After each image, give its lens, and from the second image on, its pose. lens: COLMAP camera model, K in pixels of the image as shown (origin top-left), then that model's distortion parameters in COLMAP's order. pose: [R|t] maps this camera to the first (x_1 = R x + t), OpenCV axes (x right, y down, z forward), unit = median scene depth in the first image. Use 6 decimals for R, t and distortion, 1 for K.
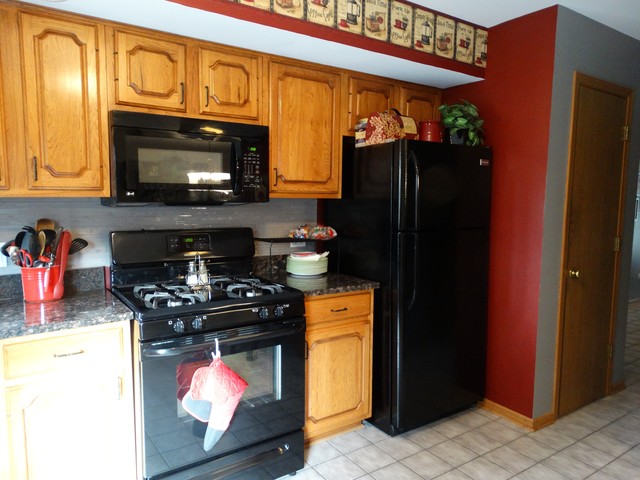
lens RADIAL K [[461.6, 0, 319.1], [0, 461.6, 240.4], [0, 0, 1]] dist [0.009820, 0.015320]
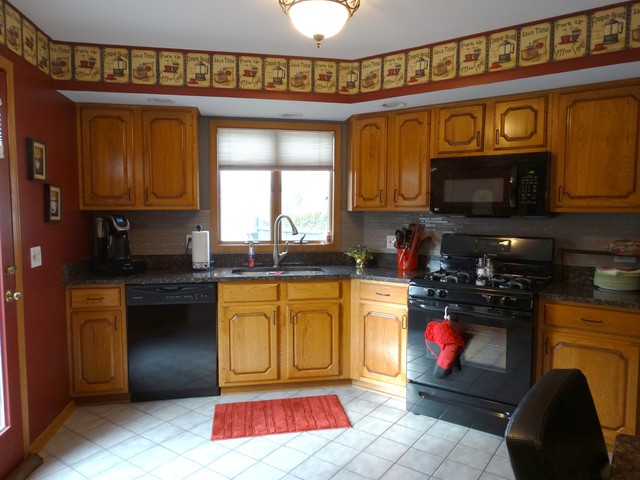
lens RADIAL K [[461.6, 0, 323.9], [0, 461.6, 238.7], [0, 0, 1]] dist [0.009820, 0.015320]
pose [[0.358876, 0.053272, -0.931864, 0.813016], [-0.091669, 0.995555, 0.021610, 0.001285], [0.928873, 0.077667, 0.362164, 0.061559]]
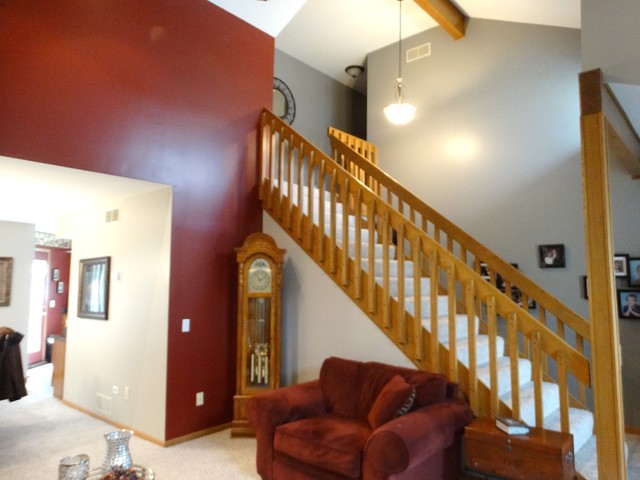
lens RADIAL K [[461.6, 0, 319.7], [0, 461.6, 241.0], [0, 0, 1]] dist [0.009820, 0.015320]
pose [[0.265722, -0.101156, -0.958728, 3.760152], [-0.087628, 0.987829, -0.128514, -0.074719], [0.960059, 0.118161, 0.253623, 0.895866]]
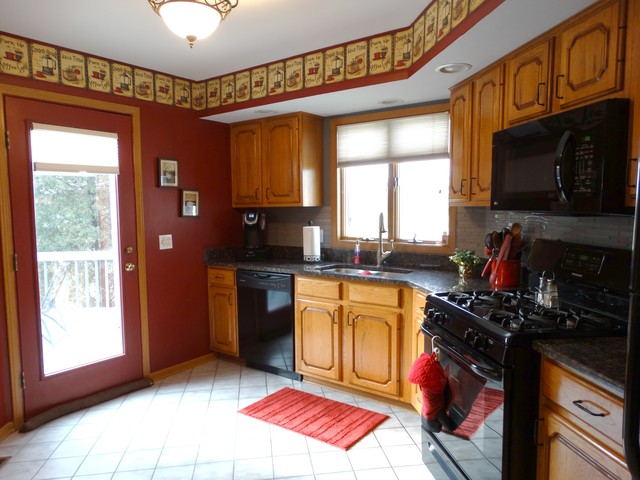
lens RADIAL K [[461.6, 0, 319.0], [0, 461.6, 240.9], [0, 0, 1]] dist [0.009820, 0.015320]
pose [[-0.436911, 0.065515, -0.897116, 0.699050], [-0.081690, 0.990333, 0.112107, -0.087744], [0.895788, 0.122266, -0.427335, 0.958793]]
